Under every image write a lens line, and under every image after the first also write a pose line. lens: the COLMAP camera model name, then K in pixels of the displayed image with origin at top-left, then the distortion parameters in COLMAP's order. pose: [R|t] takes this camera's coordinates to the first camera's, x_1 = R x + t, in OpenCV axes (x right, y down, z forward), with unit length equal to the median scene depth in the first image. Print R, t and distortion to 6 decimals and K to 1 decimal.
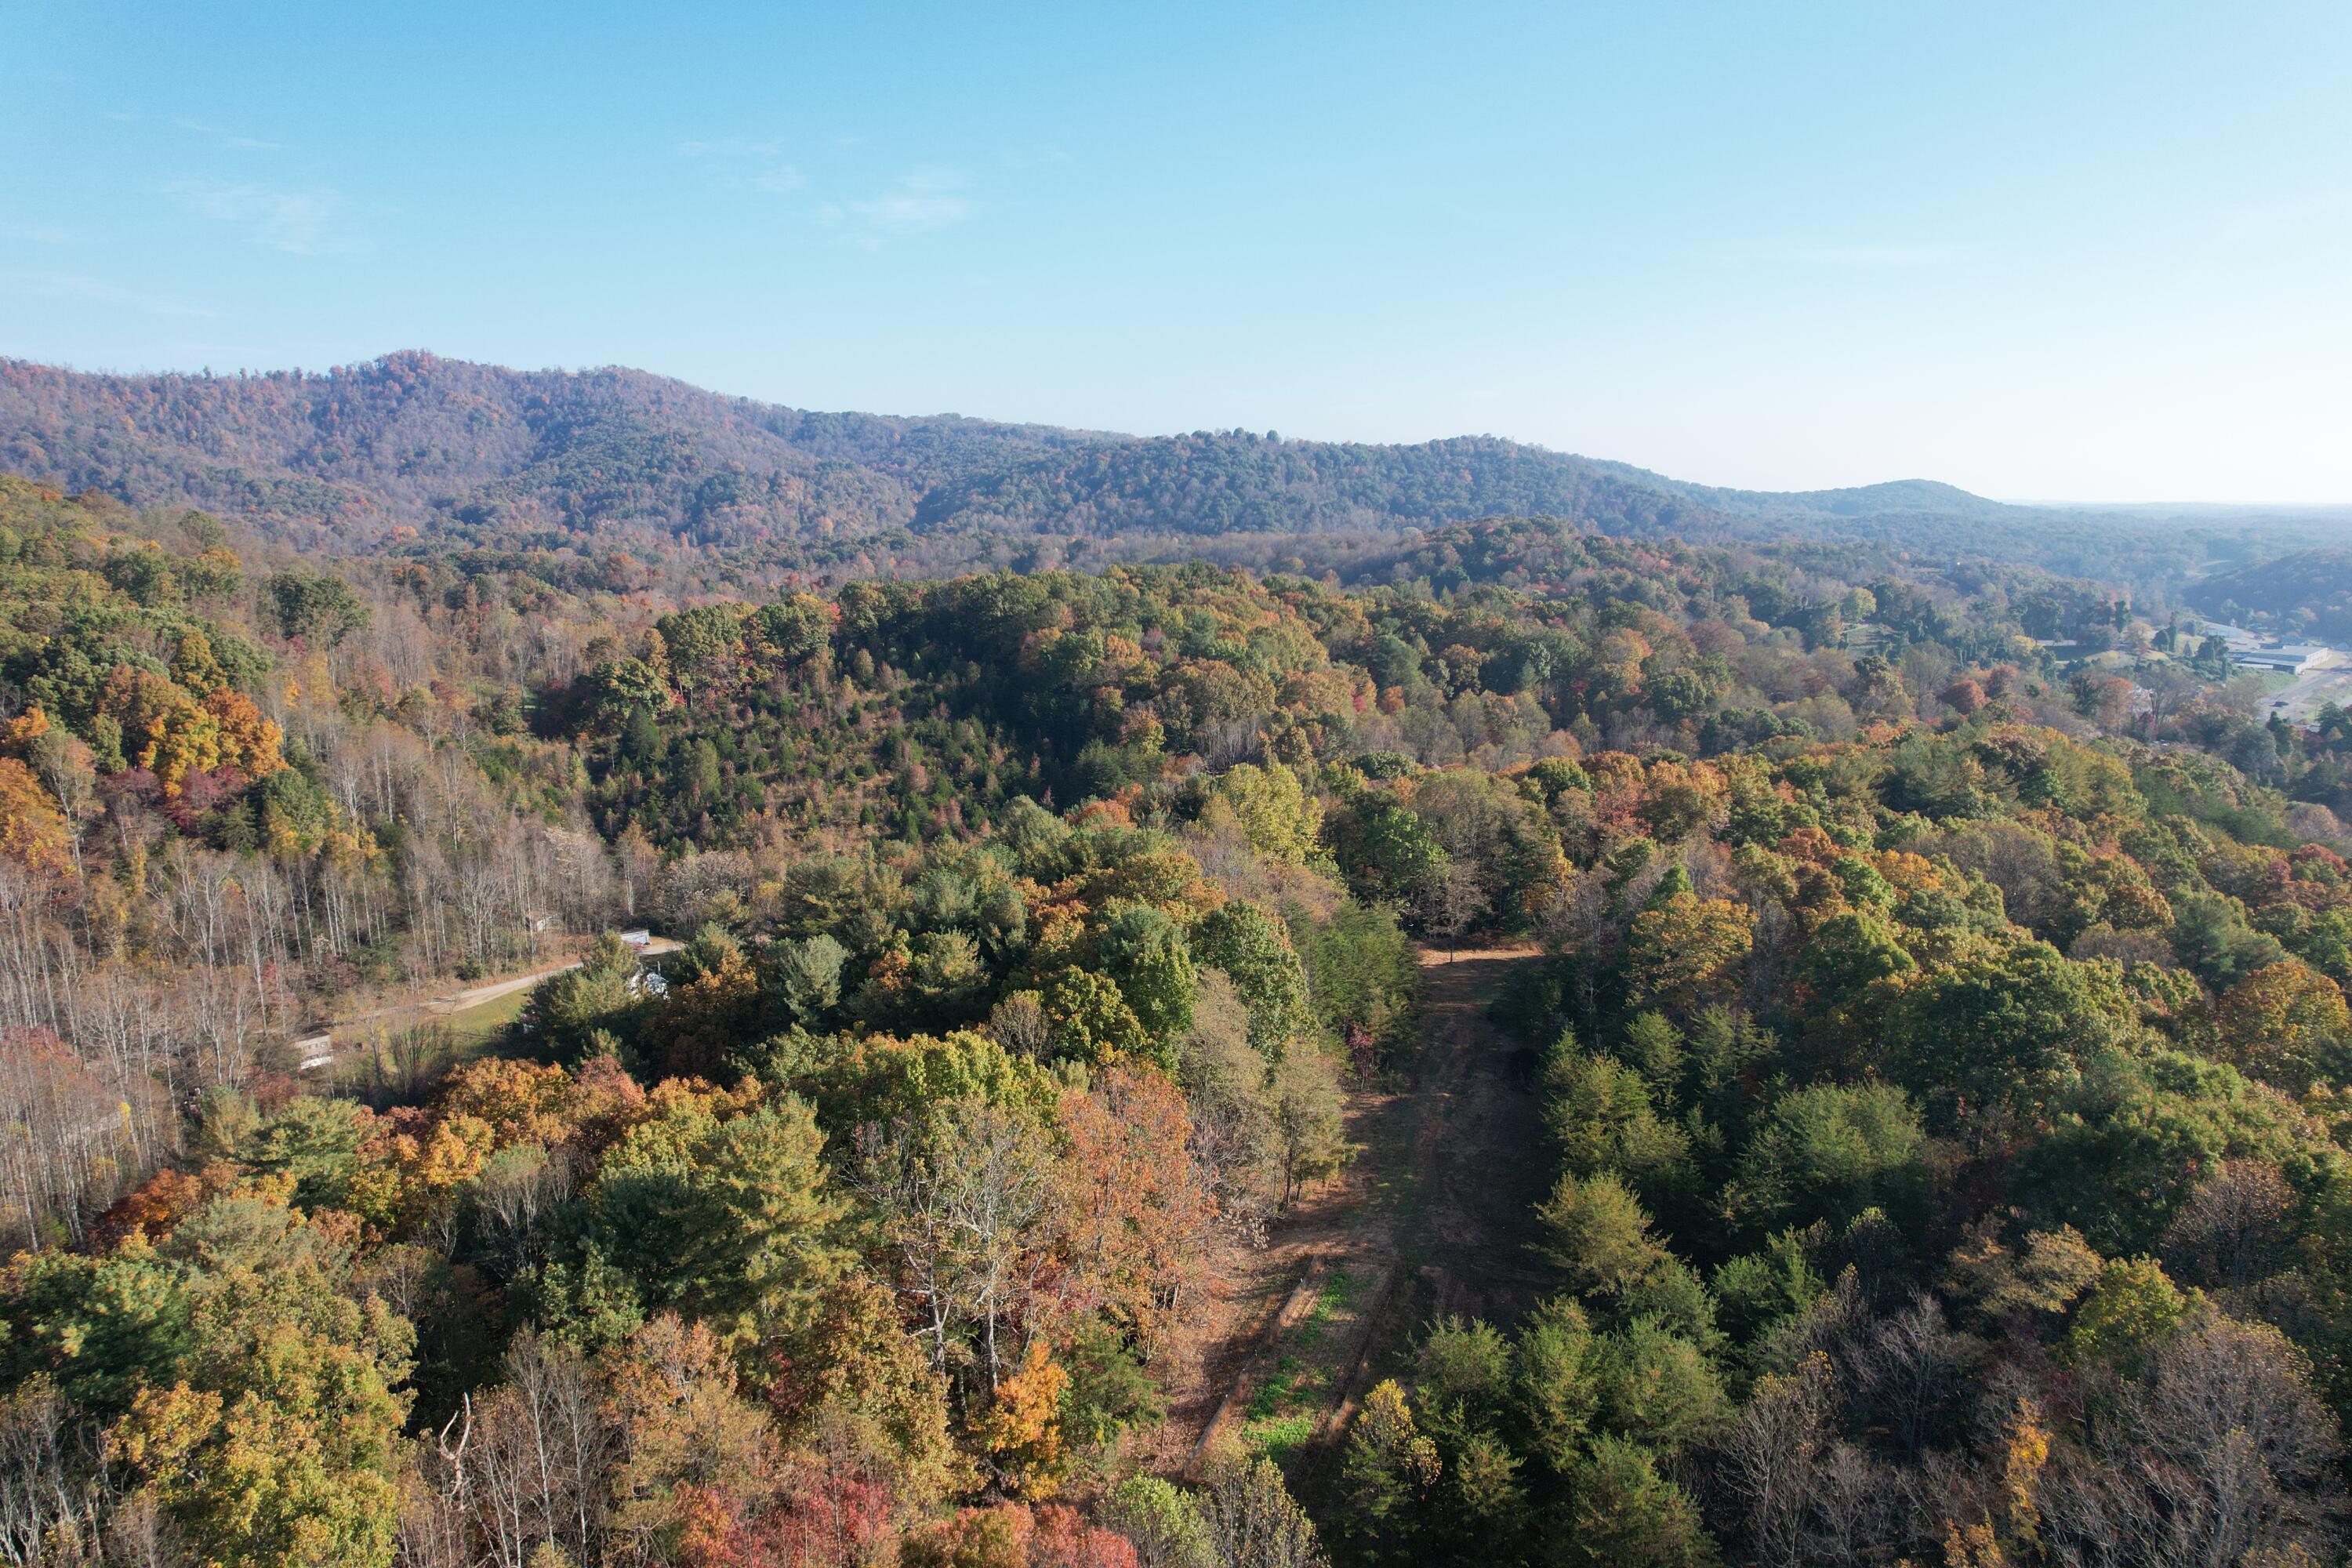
lens RADIAL K [[1498.6, 0, 1188.1], [0, 1498.6, 808.6], [0, 0, 1]] dist [-0.079473, 0.067637]
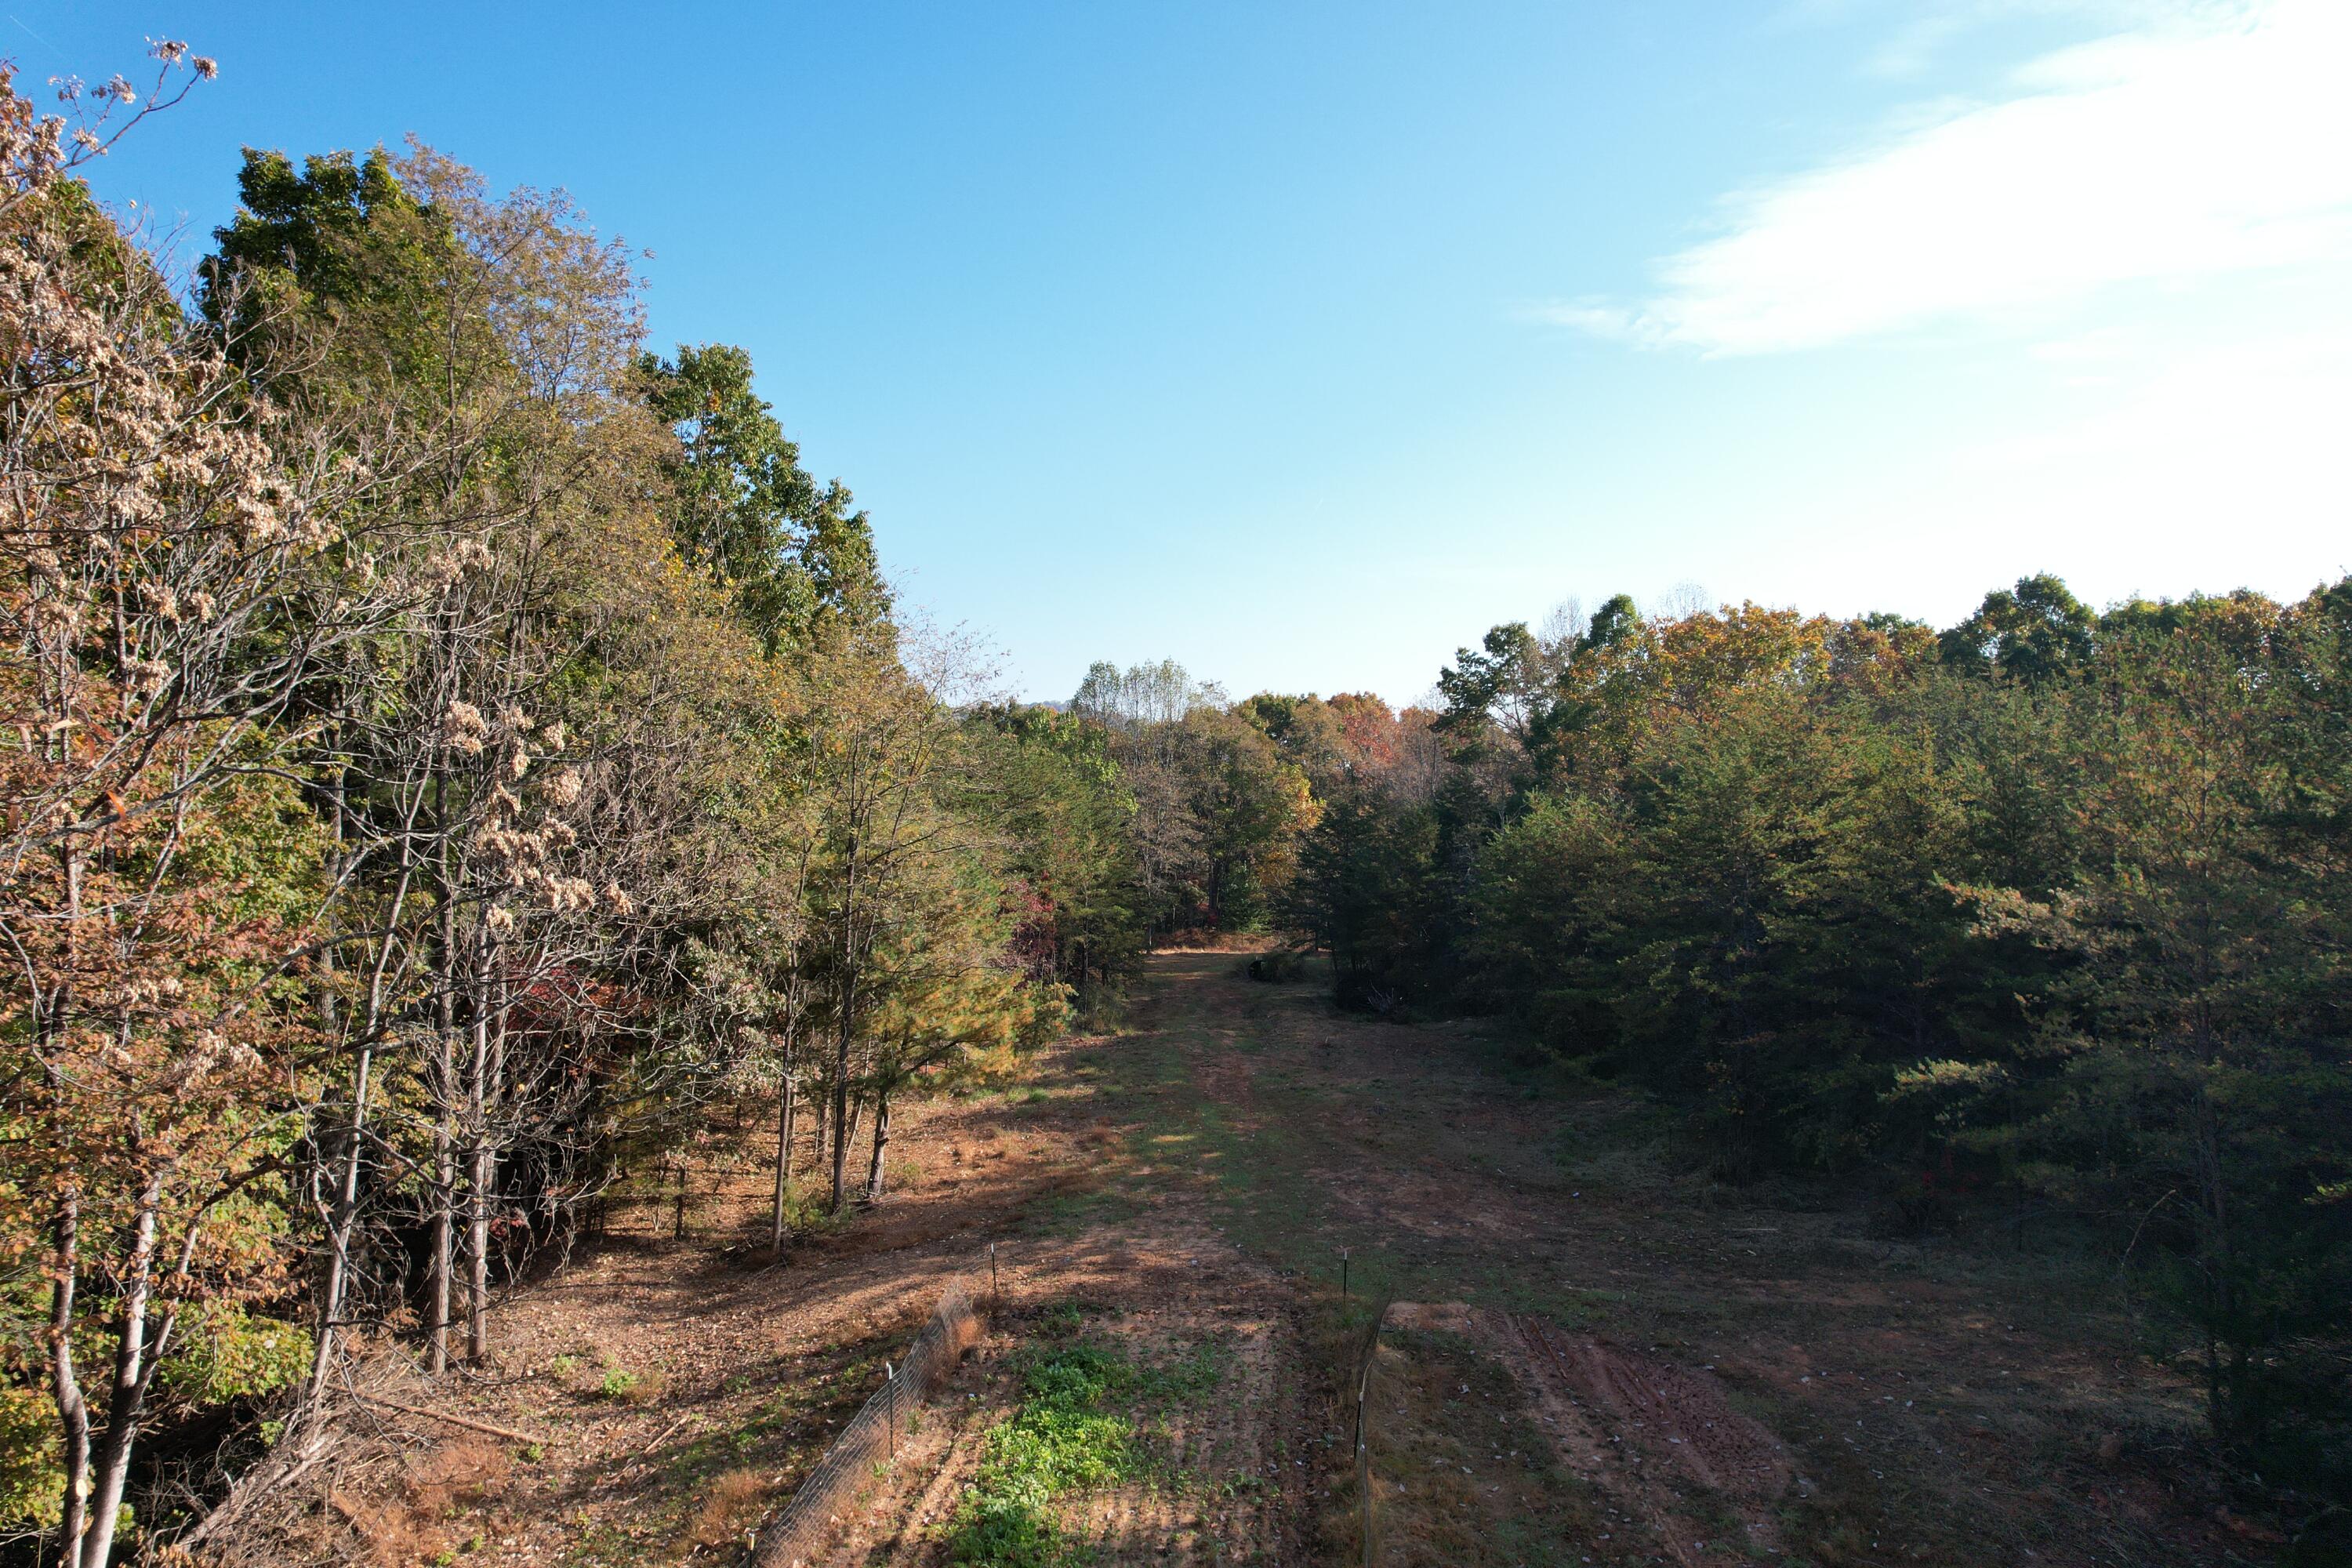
lens RADIAL K [[1498.6, 0, 1171.1], [0, 1498.6, 788.0], [0, 0, 1]] dist [-0.079473, 0.067637]
pose [[0.964989, 0.014264, 0.261903, 0.023791], [0.040782, 0.978217, -0.203538, 0.113225], [-0.259101, 0.207093, 0.943387, 0.315603]]
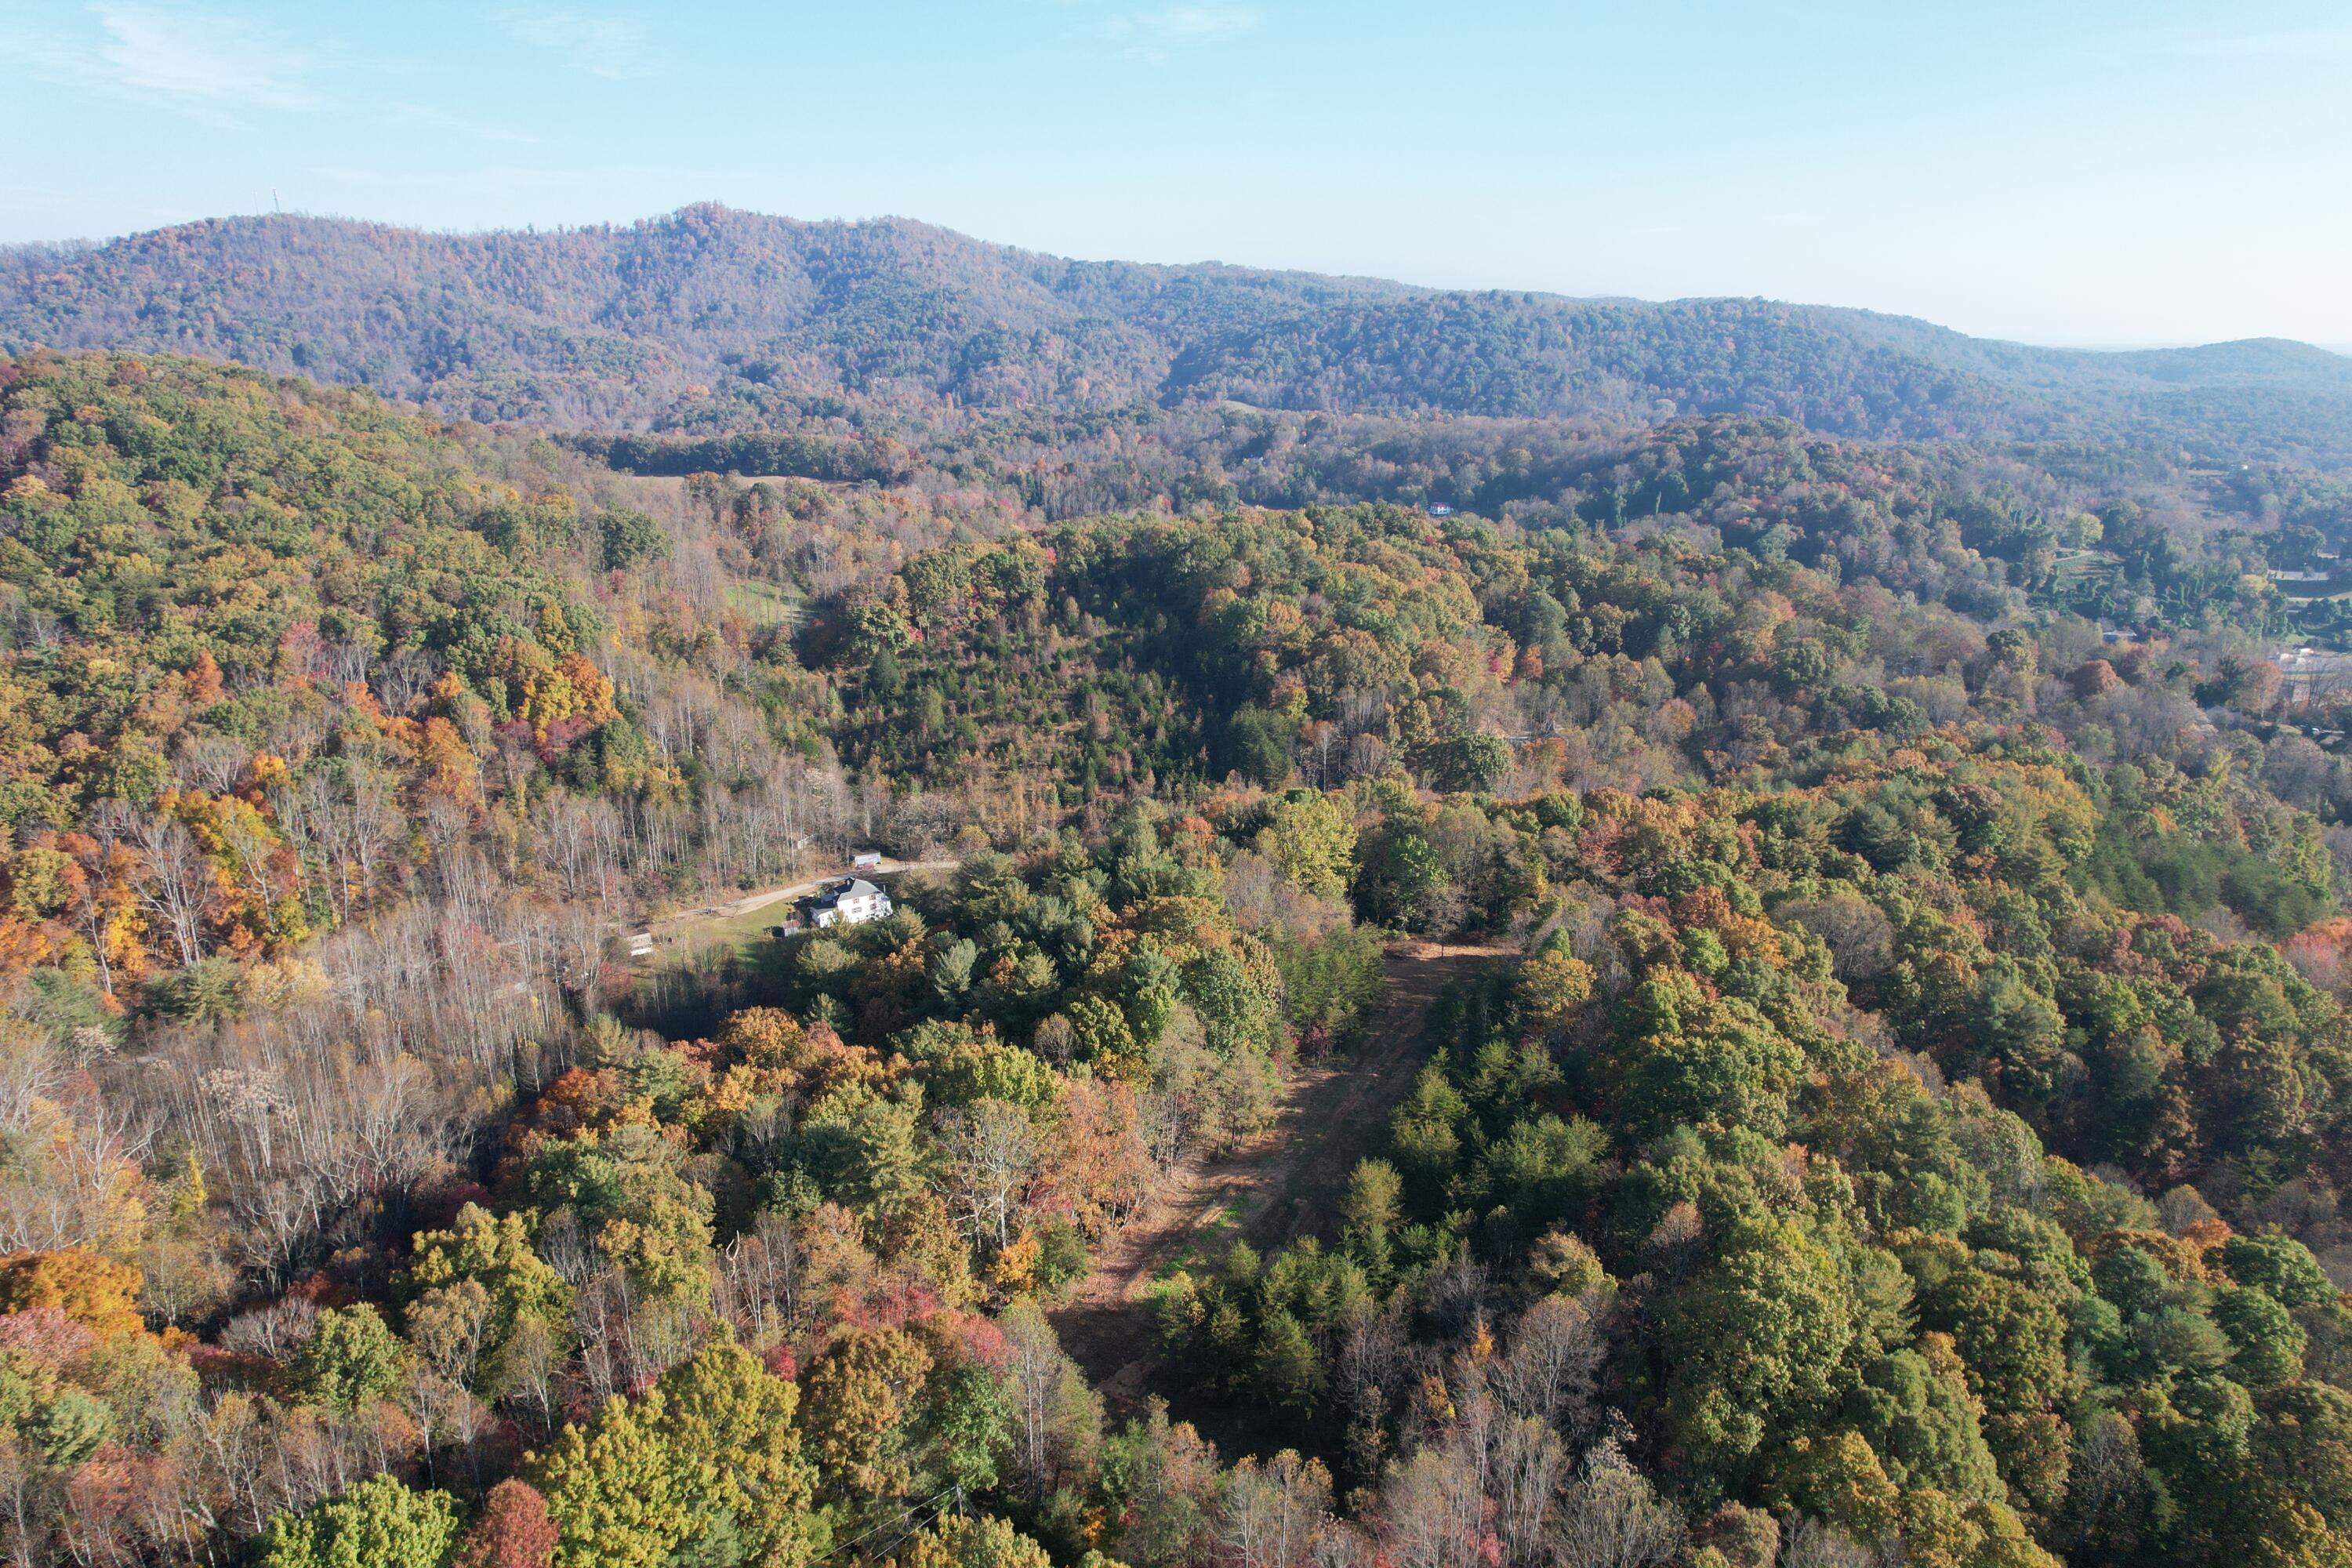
lens RADIAL K [[1498.6, 0, 1190.4], [0, 1498.6, 807.9], [0, 0, 1]] dist [-0.079473, 0.067637]
pose [[0.984850, 0.060252, -0.162607, 0.117188], [-0.042299, 0.992841, 0.111699, -0.120331], [0.168173, -0.103128, 0.980348, -0.234113]]
